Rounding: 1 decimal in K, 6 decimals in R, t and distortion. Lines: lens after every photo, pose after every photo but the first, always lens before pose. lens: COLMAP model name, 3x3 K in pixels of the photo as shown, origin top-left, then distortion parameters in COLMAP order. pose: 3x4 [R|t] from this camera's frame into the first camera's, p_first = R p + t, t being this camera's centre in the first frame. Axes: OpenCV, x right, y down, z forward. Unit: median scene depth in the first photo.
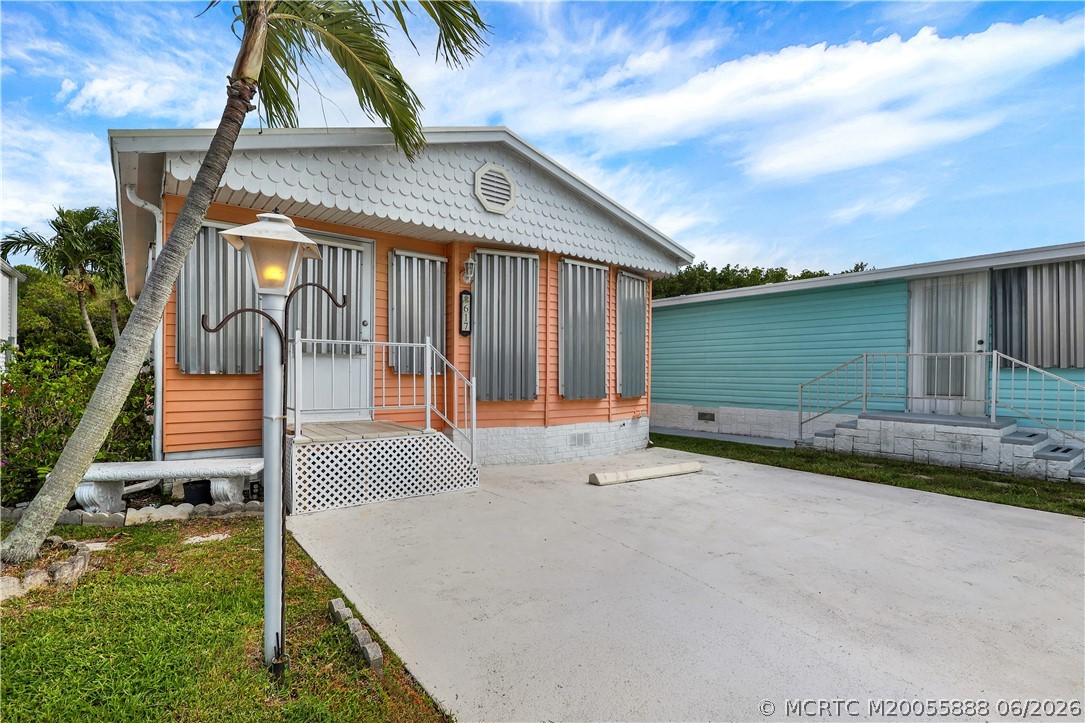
lens RADIAL K [[514.7, 0, 542.5], [0, 514.7, 361.5], [0, 0, 1]] dist [0.001244, 0.000128]
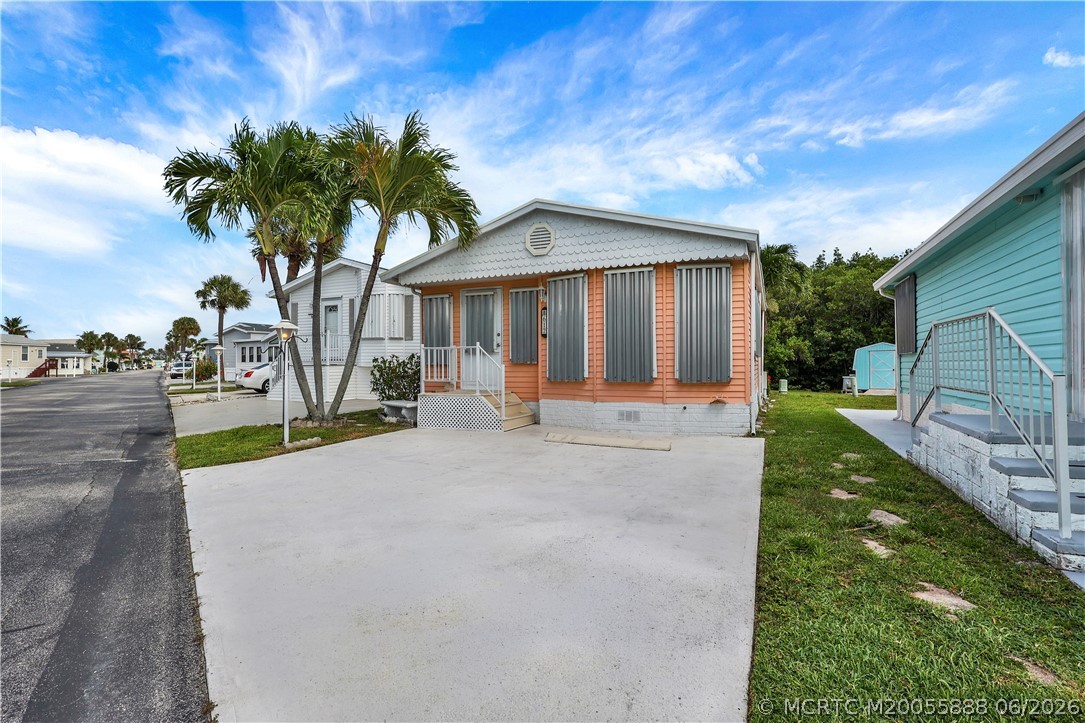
lens RADIAL K [[509.1, 0, 542.8], [0, 509.1, 341.7], [0, 0, 1]] dist [0.000048, 0.000019]
pose [[0.473024, -0.044028, -0.879949, 1.110548], [0.036625, 0.998870, -0.030290, 0.007027], [0.880288, -0.017901, 0.474102, 0.276709]]
